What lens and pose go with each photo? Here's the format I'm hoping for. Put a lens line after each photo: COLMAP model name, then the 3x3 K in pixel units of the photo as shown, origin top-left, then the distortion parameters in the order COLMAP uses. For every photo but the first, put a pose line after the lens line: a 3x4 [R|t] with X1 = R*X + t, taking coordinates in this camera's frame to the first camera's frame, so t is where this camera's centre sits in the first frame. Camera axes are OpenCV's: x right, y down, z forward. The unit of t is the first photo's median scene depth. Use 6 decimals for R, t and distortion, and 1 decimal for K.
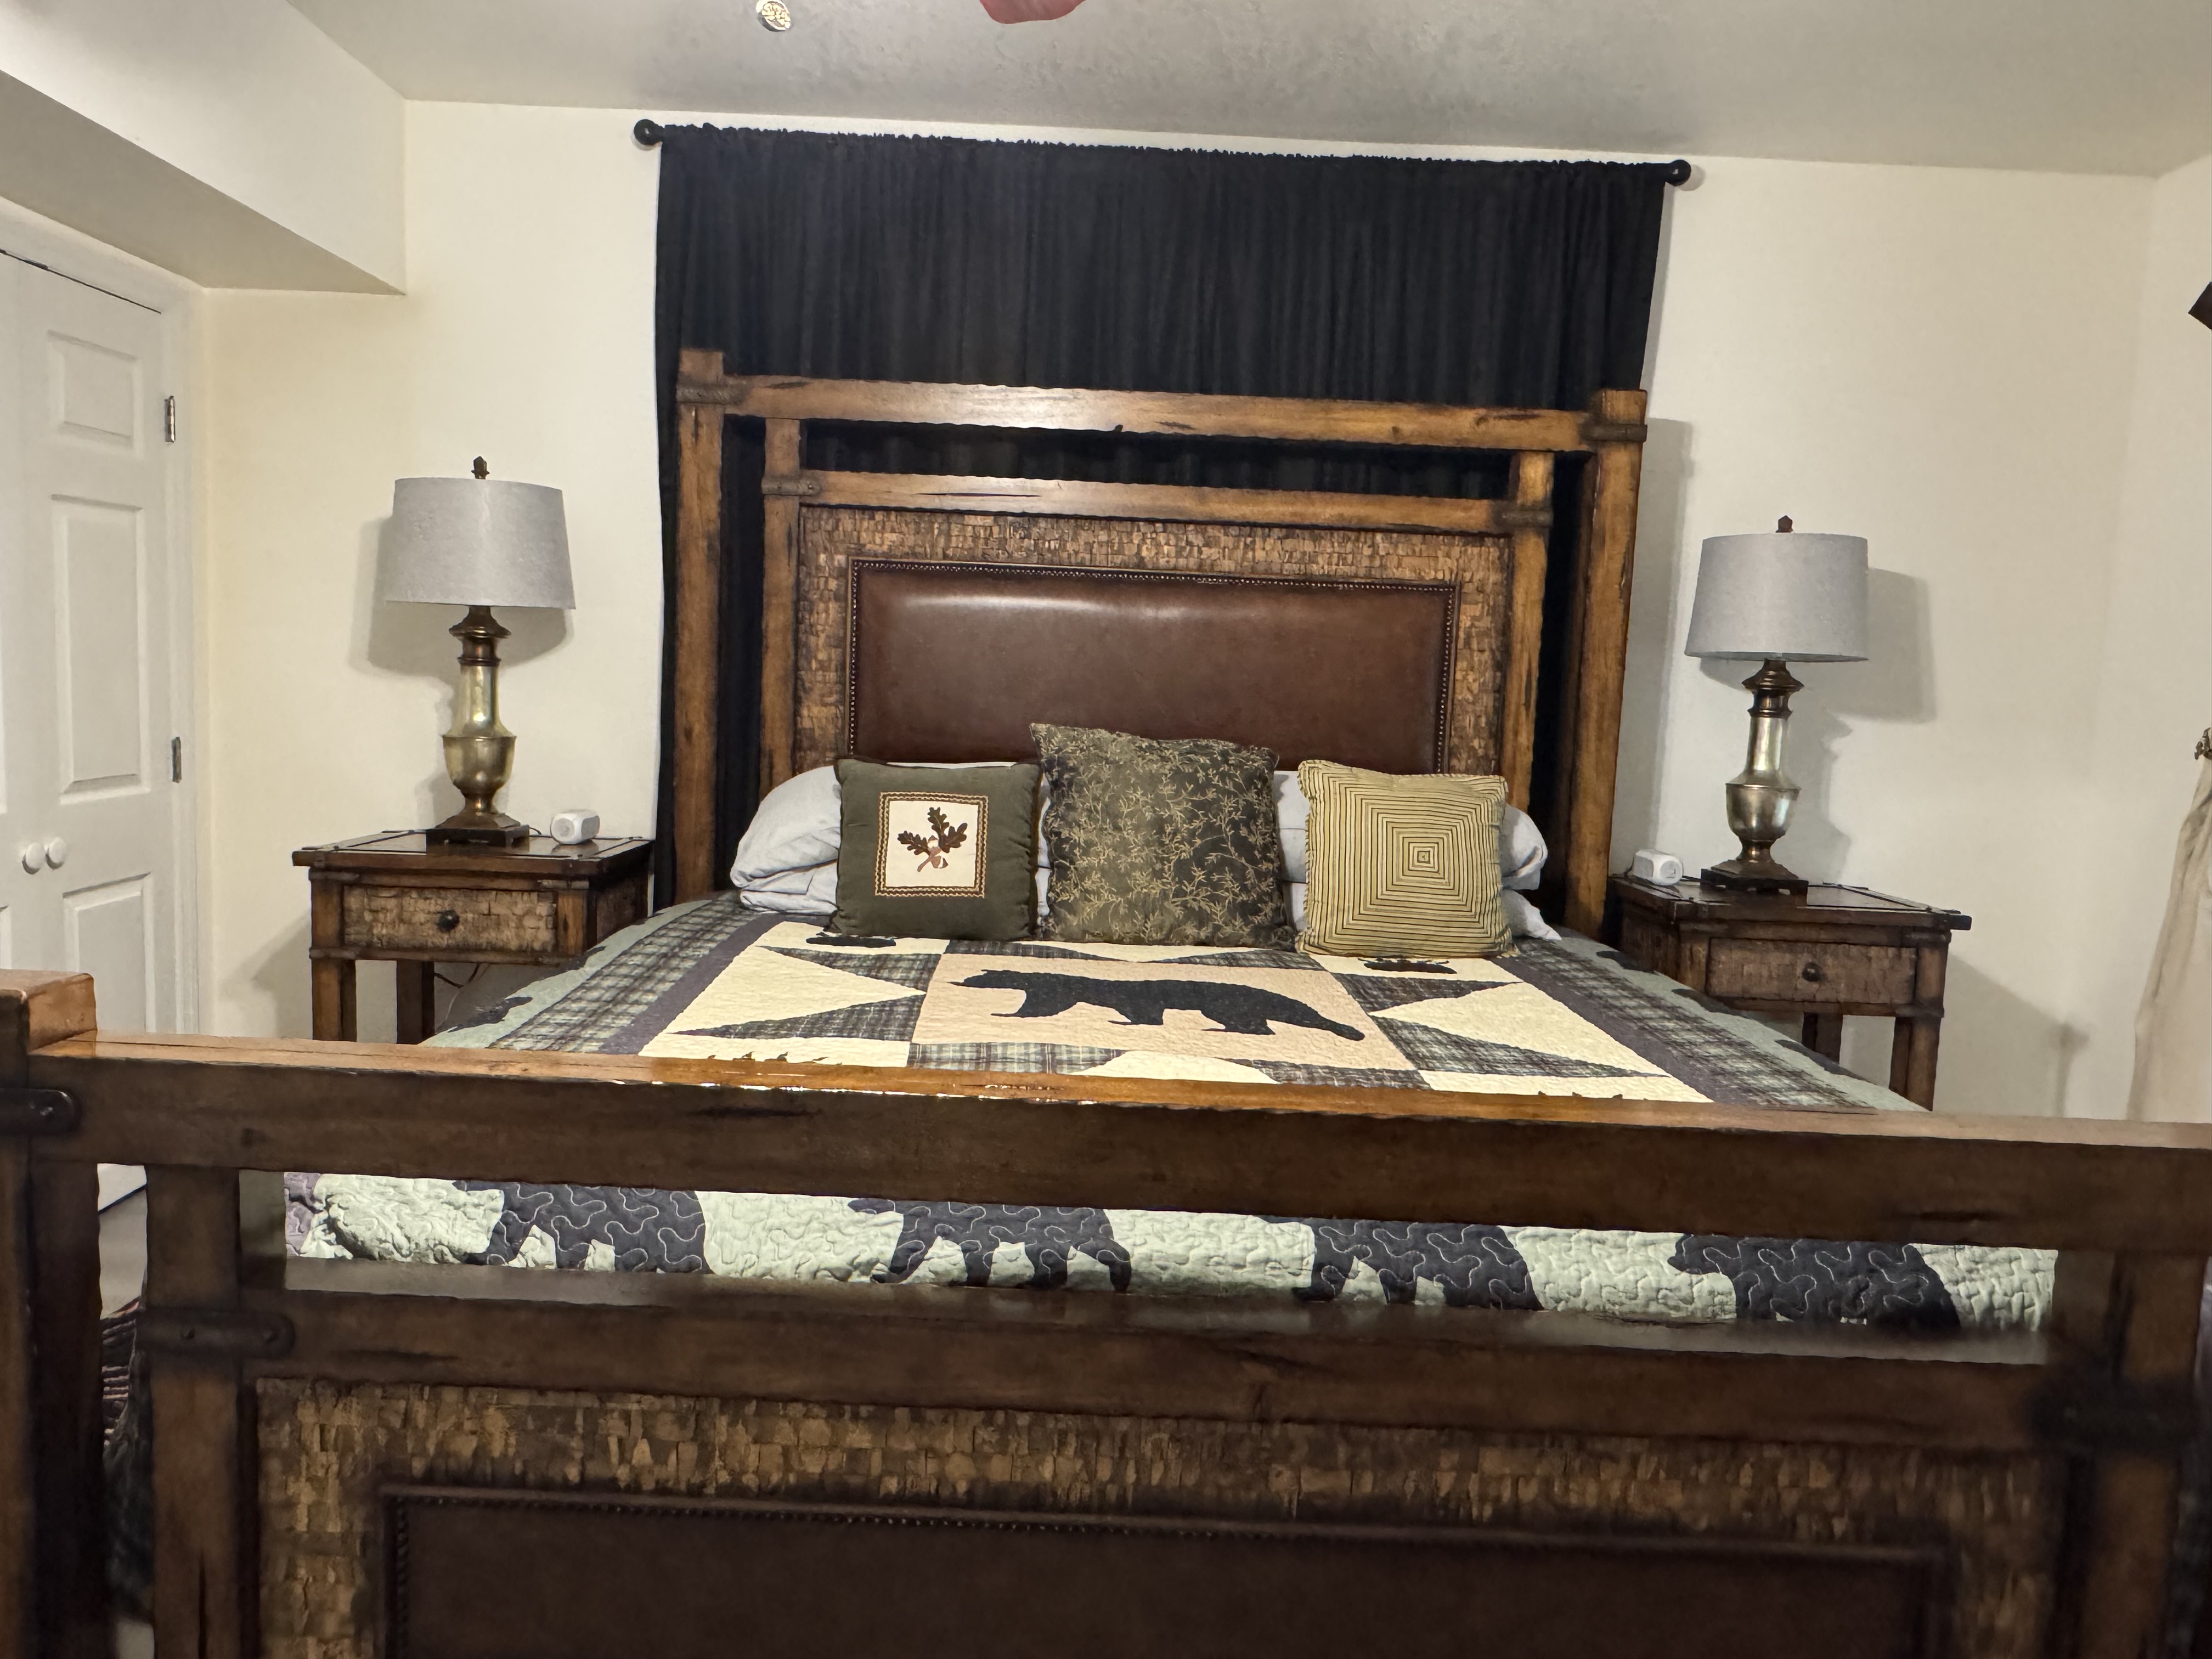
lens RADIAL K [[1522.2, 0, 1102.6], [0, 1522.2, 816.6], [0, 0, 1]] dist [-0.002552, 0.003913]
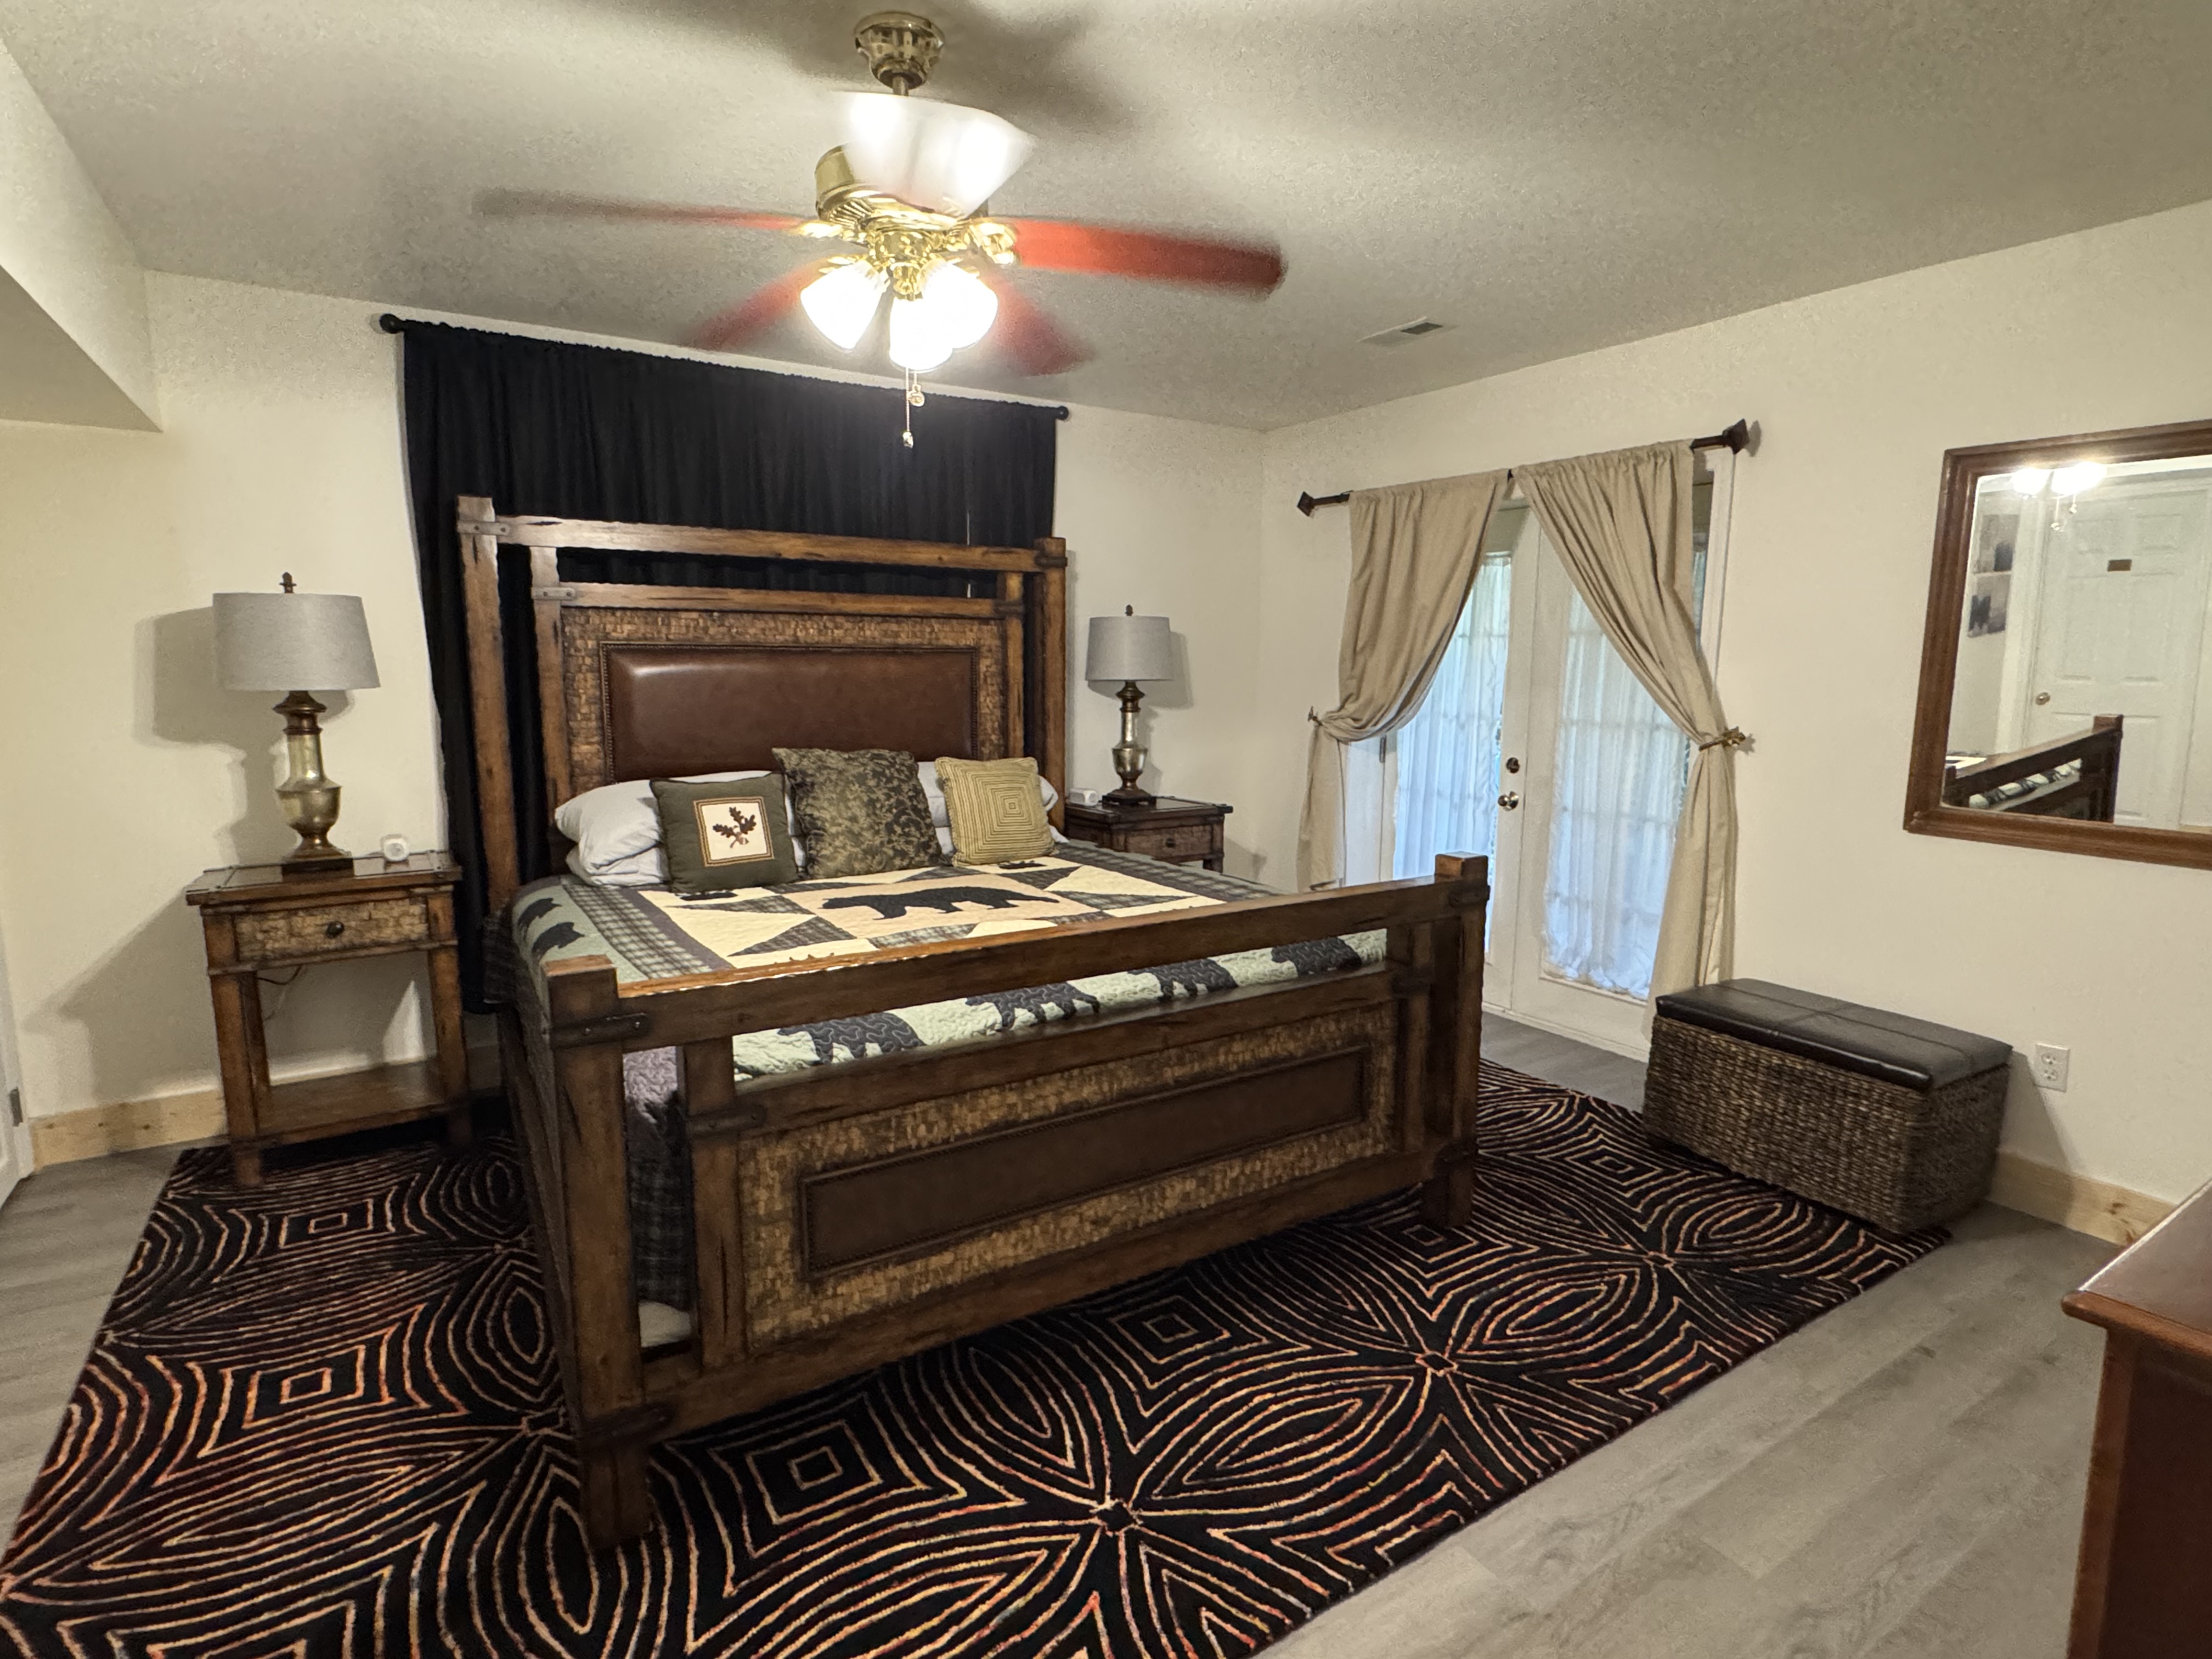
lens RADIAL K [[1113.5, 0, 1112.0], [0, 1113.5, 835.0], [0, 0, 1]] dist [0.001538, 0.000621]
pose [[0.844693, -0.118892, 0.521880, -0.357331], [0.083538, 0.992353, 0.090863, -0.046043], [-0.528692, -0.033155, 0.848166, -0.187520]]
